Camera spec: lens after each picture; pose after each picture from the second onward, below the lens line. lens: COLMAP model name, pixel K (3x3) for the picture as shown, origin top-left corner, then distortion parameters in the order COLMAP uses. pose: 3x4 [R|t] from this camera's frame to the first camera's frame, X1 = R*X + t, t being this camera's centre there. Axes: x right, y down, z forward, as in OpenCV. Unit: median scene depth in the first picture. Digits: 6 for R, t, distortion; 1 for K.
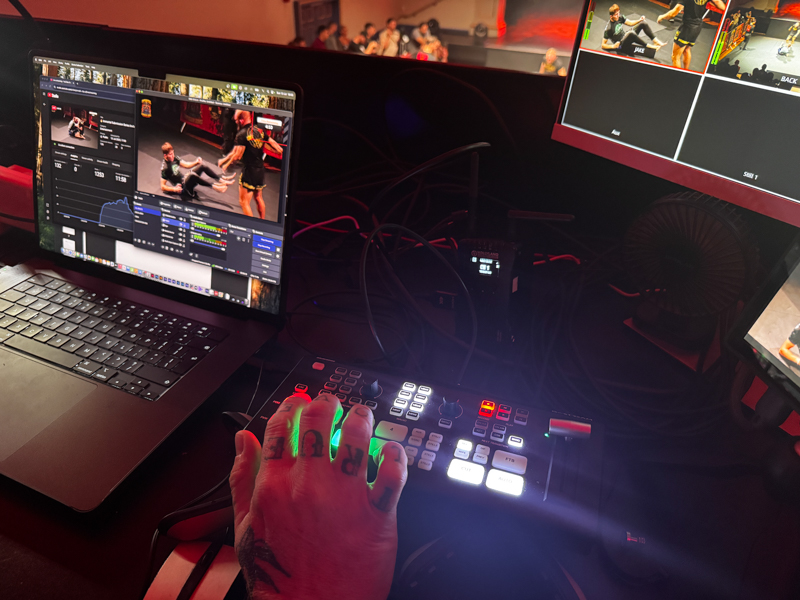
lens RADIAL K [[566.7, 0, 400.0], [0, 566.7, 300.0], [0, 0, 1]] dist [0.000729, -0.024997]
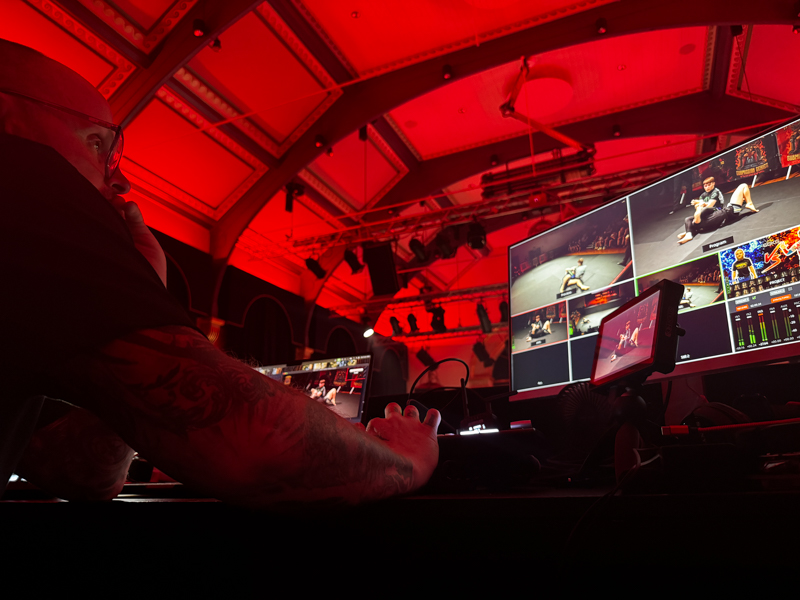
lens RADIAL K [[569.1, 0, 401.9], [0, 569.1, 298.9], [0, 0, 1]] dist [0.075193, -0.100063]
pose [[0.998605, -0.050805, 0.014400, -0.077947], [0.043288, 0.631409, -0.774240, 0.949766], [0.030243, 0.773784, 0.632728, -0.393459]]
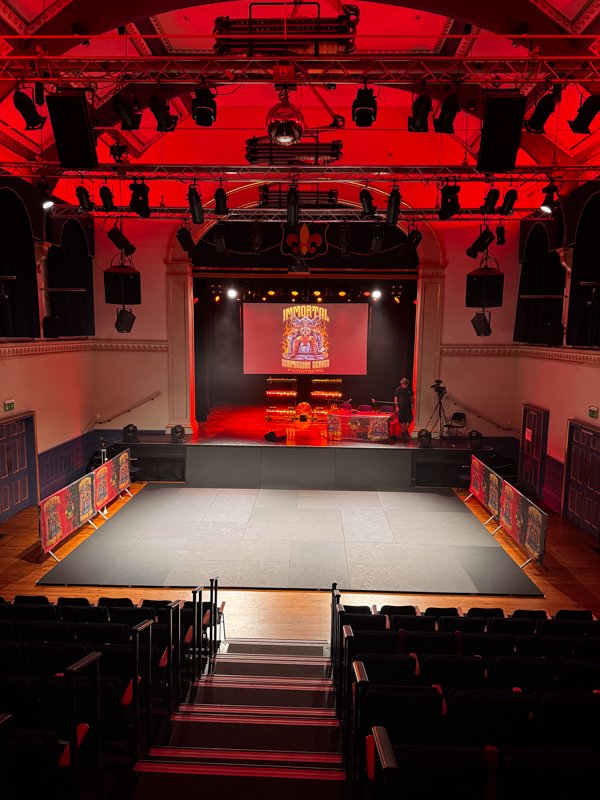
lens RADIAL K [[565.2, 0, 299.7], [0, 565.2, 404.5], [0, 0, 1]] dist [0.079013, -0.099092]
pose [[0.930903, -0.059595, 0.360373, -0.597207], [0.213107, 0.889895, -0.403328, -0.872093], [-0.296657, 0.452257, 0.841105, 0.066868]]
